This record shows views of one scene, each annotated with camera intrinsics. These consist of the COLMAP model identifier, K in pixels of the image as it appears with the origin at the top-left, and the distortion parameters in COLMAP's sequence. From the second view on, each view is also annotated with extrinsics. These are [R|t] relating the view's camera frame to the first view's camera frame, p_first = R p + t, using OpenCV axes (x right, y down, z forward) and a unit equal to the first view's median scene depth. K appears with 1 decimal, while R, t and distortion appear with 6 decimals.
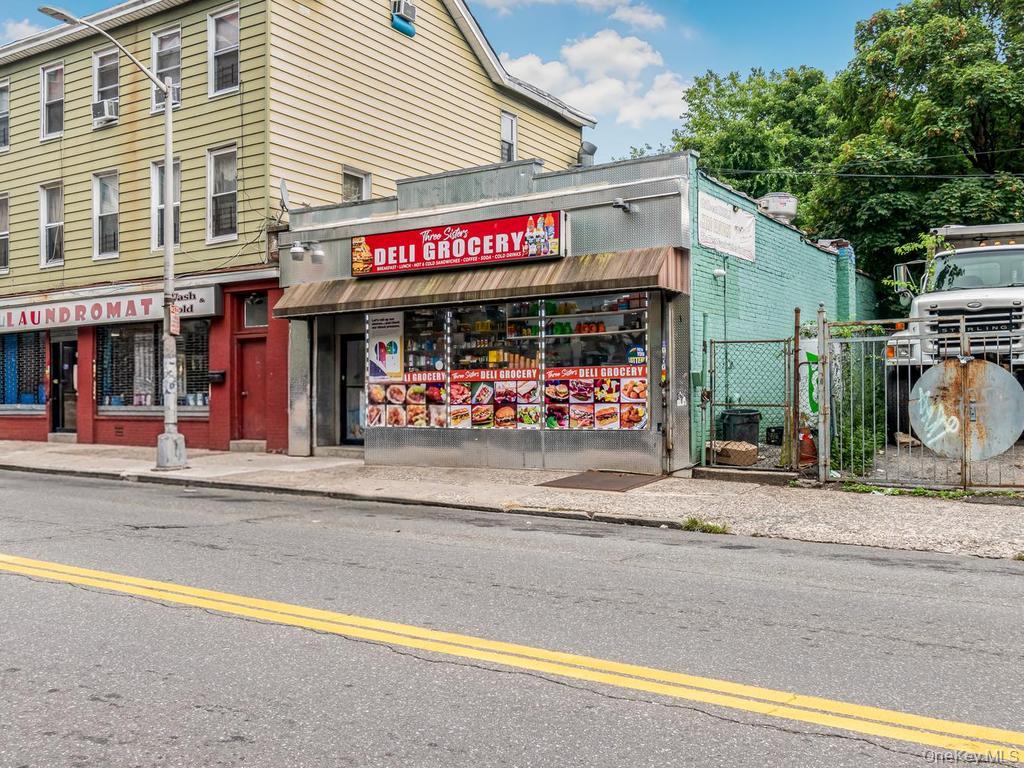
lens RADIAL K [[975.8, 0, 457.8], [0, 975.8, 393.5], [0, 0, 1]] dist [0.003213, 0.000000]
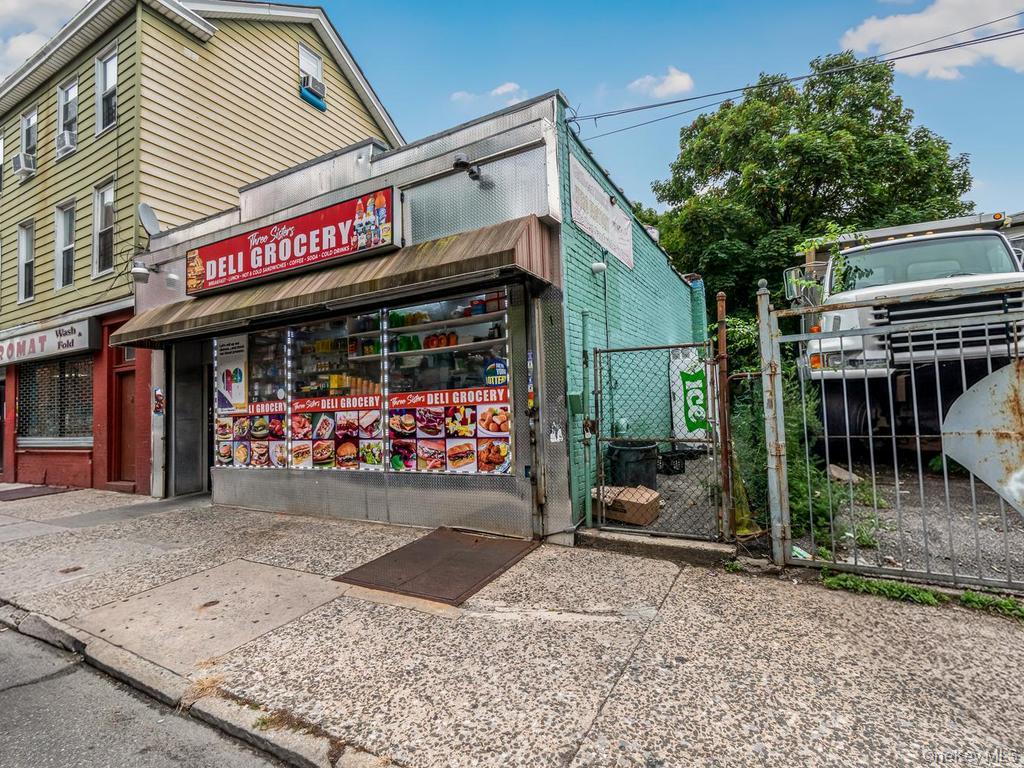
lens RADIAL K [[497.0, 0, 514.2], [0, 497.0, 387.4], [0, 0, 1]] dist [0.002894, -0.001893]
pose [[0.991835, -0.023420, 0.125356, 0.137334], [0.028592, 0.998806, -0.039618, -0.012096], [-0.124279, 0.042878, 0.991320, 0.572569]]
